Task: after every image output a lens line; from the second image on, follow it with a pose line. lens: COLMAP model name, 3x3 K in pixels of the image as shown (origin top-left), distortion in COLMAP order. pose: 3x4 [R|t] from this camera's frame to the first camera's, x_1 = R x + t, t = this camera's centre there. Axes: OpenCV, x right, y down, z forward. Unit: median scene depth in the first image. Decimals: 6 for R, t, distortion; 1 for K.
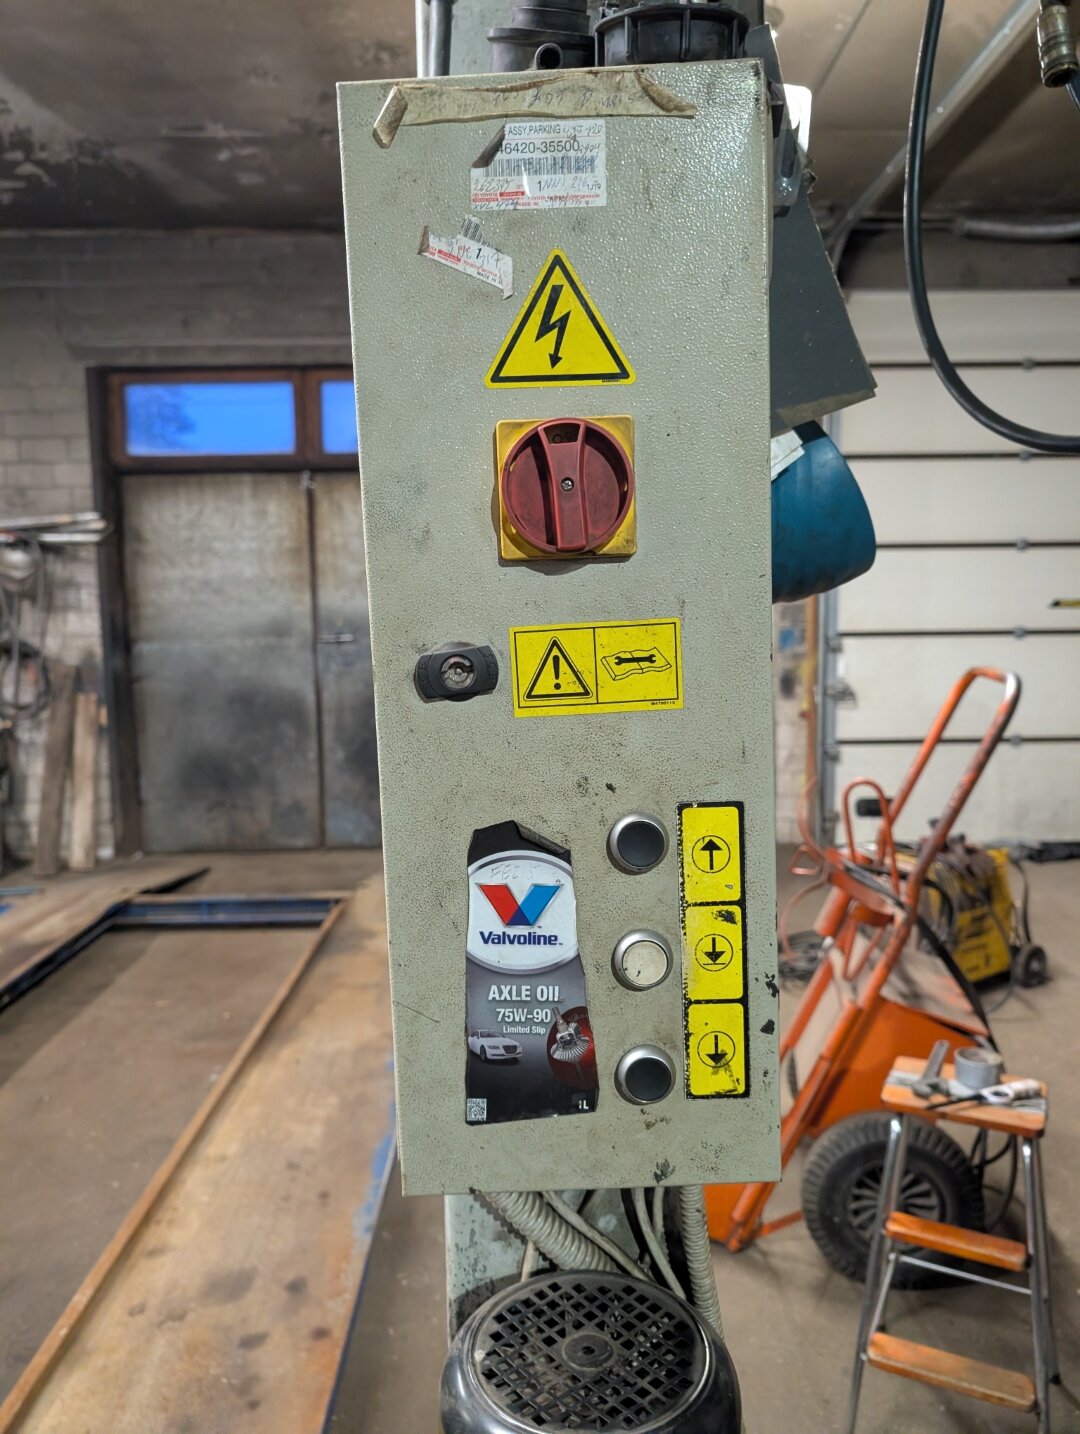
lens RADIAL K [[1034.5, 0, 533.3], [0, 1034.5, 724.1], [0, 0, 1]] dist [-0.007439, 0.002320]
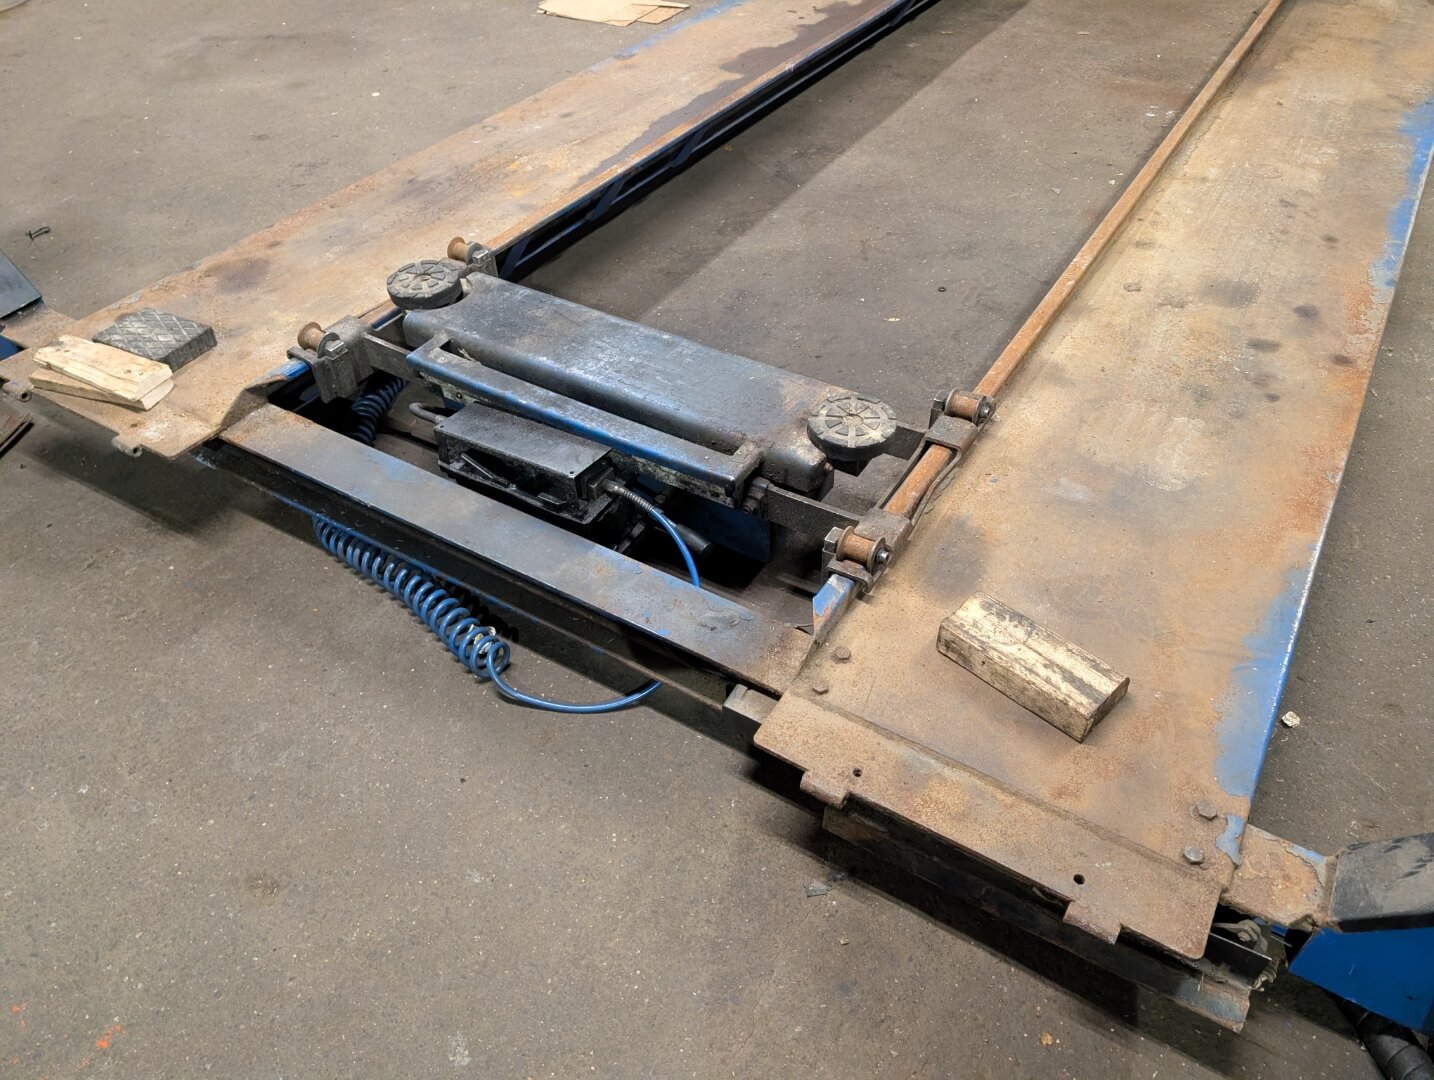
lens RADIAL K [[1012.3, 0, 721.2], [0, 1012.3, 525.1], [0, 0, 1]] dist [0.004543, -0.000184]
pose [[0.846347, 0.357611, -0.394730, -0.128202], [-0.049893, 0.791063, 0.609697, 0.089714], [0.530291, -0.496321, 0.687356, 0.007944]]
